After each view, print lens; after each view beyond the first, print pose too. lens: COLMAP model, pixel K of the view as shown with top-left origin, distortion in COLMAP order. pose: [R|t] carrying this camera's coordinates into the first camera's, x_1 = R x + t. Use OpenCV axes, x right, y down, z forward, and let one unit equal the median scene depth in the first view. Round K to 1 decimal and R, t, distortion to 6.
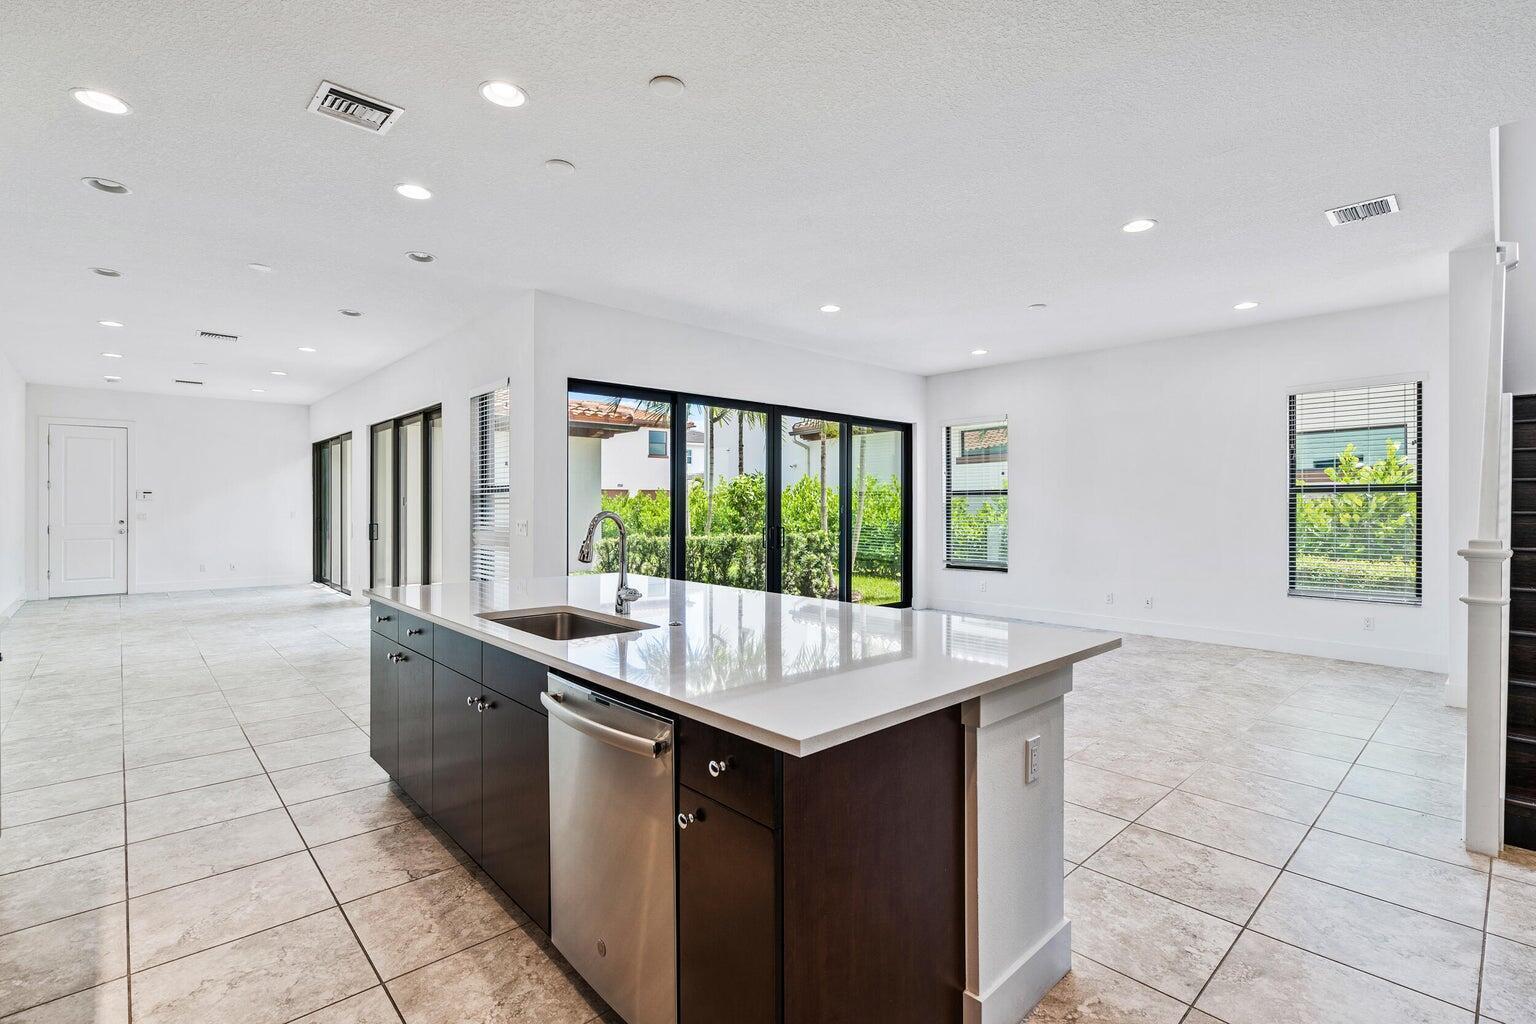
lens RADIAL K [[705.7, 0, 762.8], [0, 705.7, 506.8], [0, 0, 1]] dist [0.000058, 0.000576]
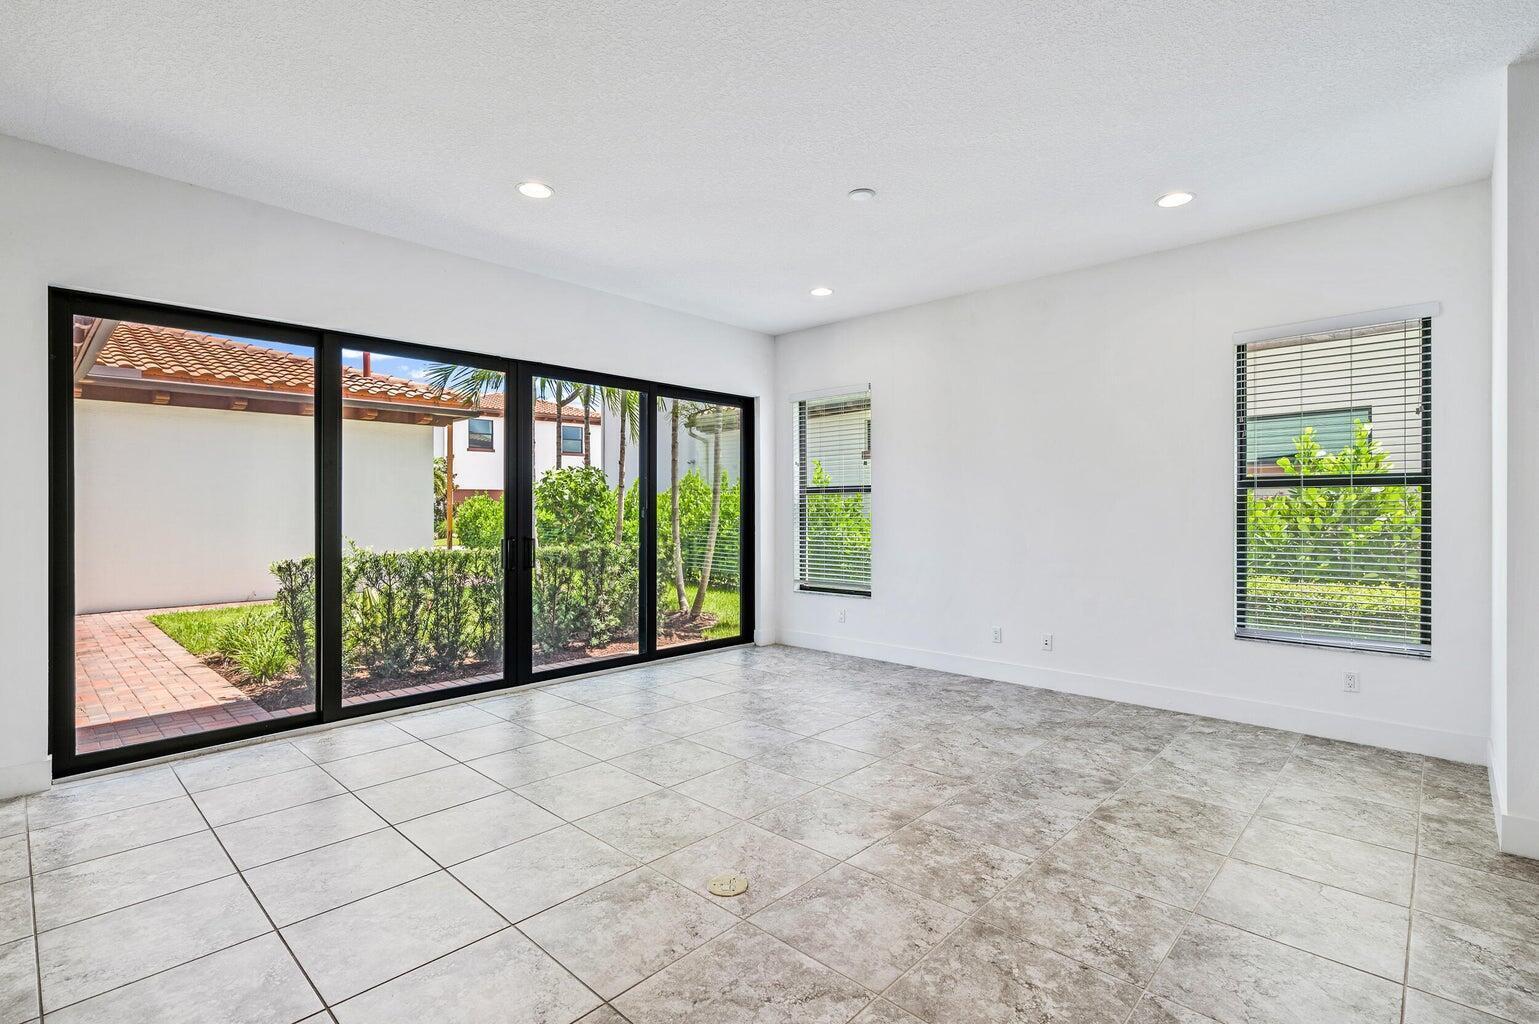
lens RADIAL K [[707.1, 0, 772.3], [0, 707.1, 510.3], [0, 0, 1]] dist [0.000058, 0.000576]
pose [[0.997659, -0.001655, 0.068370, 0.220244], [0.001507, 0.999996, 0.002225, 0.000098], [-0.068374, -0.002116, 0.997658, 0.306906]]
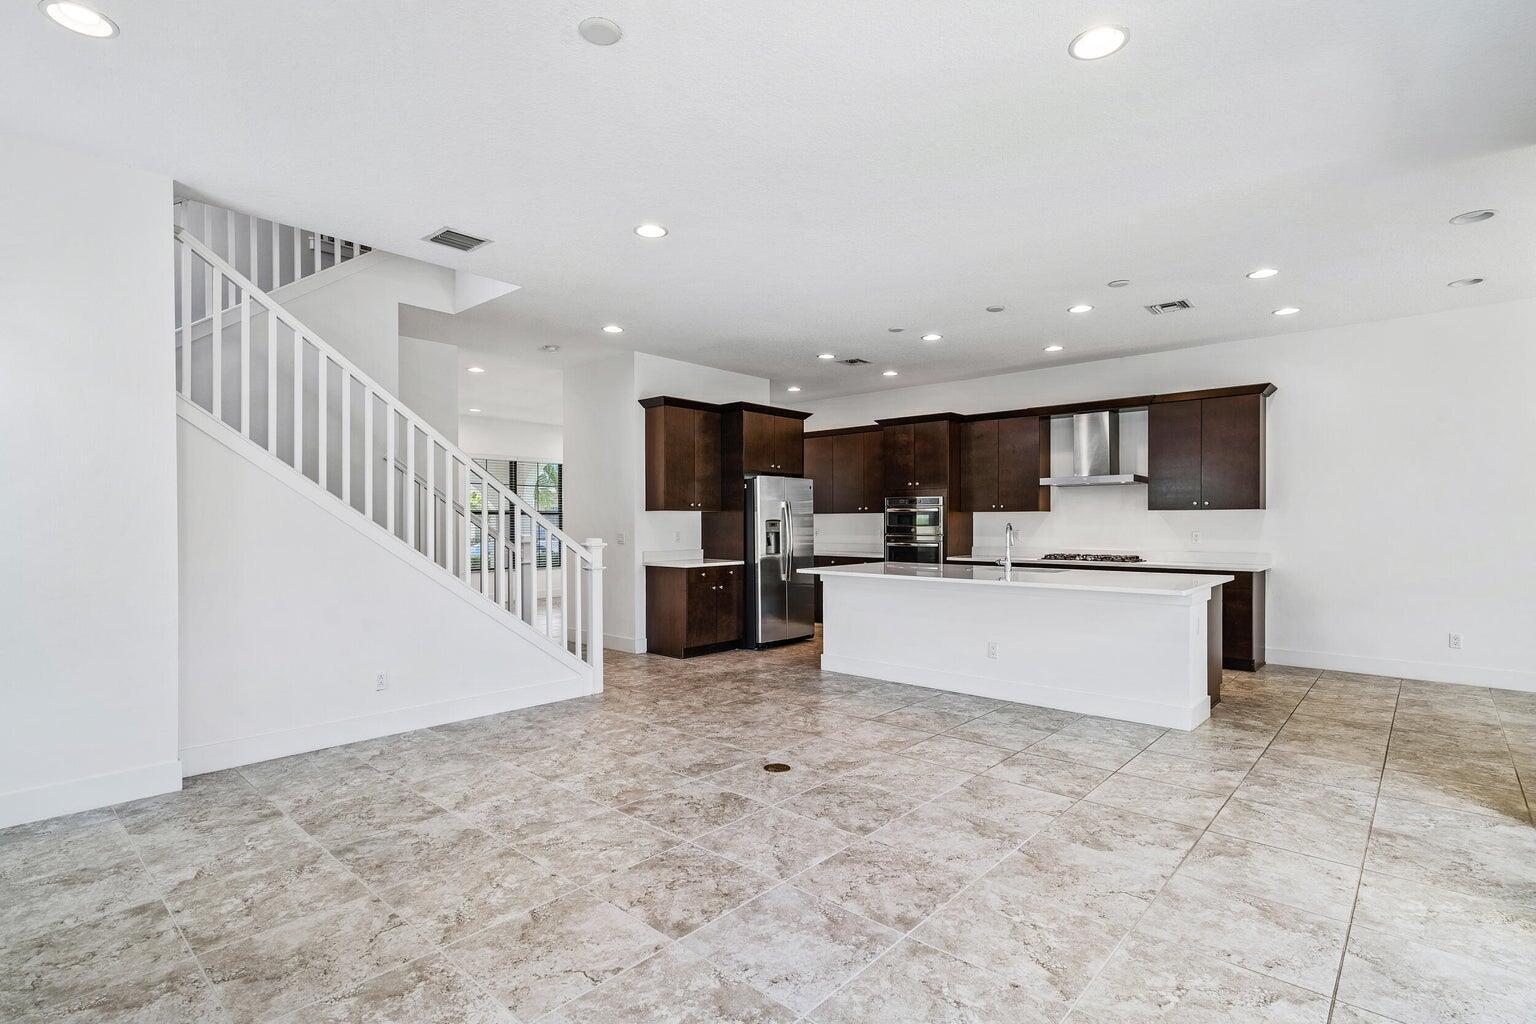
lens RADIAL K [[705.7, 0, 766.2], [0, 705.7, 517.8], [0, 0, 1]] dist [0.000058, 0.000576]
pose [[-0.996689, 0.000810, -0.081309, 0.273587], [0.000929, 0.999999, -0.001424, -0.002582], [0.081307, -0.001495, -0.996688, 1.190987]]
